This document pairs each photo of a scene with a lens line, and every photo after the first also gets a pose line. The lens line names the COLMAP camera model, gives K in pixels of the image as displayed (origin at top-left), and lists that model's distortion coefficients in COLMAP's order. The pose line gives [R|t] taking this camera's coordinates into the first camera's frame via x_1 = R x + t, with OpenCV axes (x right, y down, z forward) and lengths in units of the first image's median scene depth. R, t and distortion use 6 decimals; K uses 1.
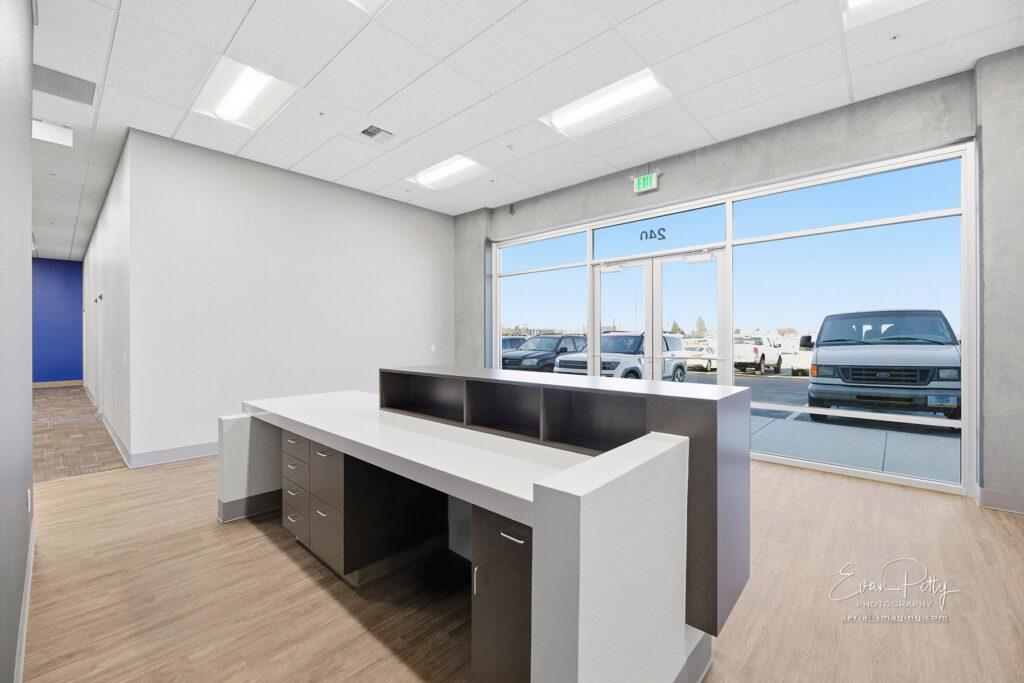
lens RADIAL K [[410.6, 0, 513.8], [0, 410.6, 340.6], [0, 0, 1]] dist [-0.000253, -0.002649]
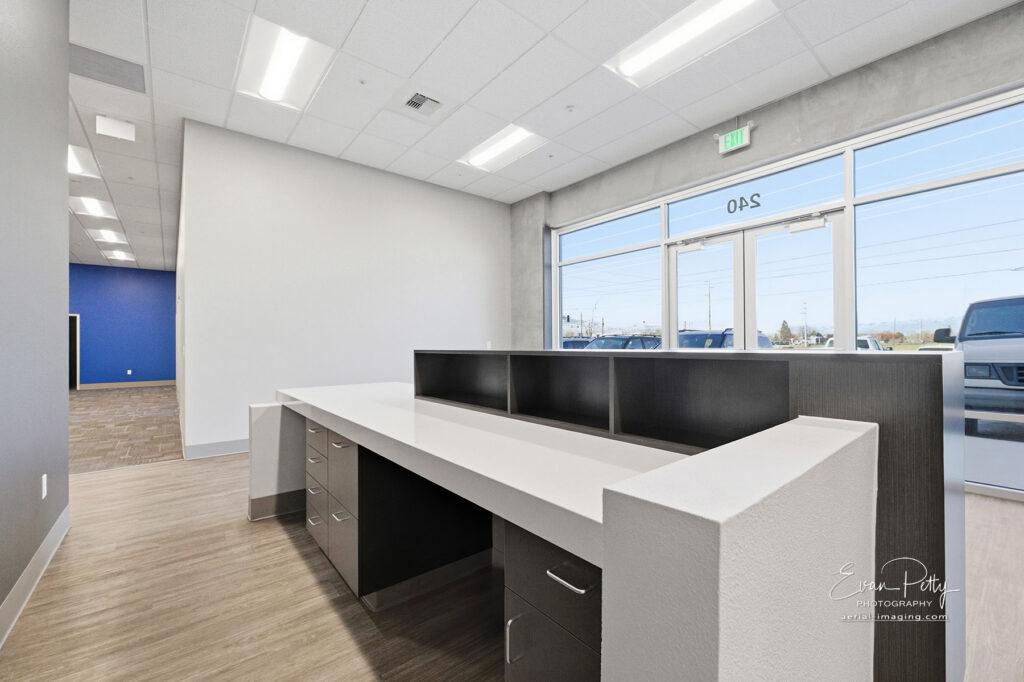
lens RADIAL K [[419.6, 0, 512.0], [0, 419.6, 344.1], [0, 0, 1]] dist [-0.000309, -0.000342]
pose [[0.988206, -0.005475, -0.153033, 0.004525], [0.004401, 0.999963, -0.007355, 0.049043], [0.153068, 0.006595, 0.988194, 0.133083]]
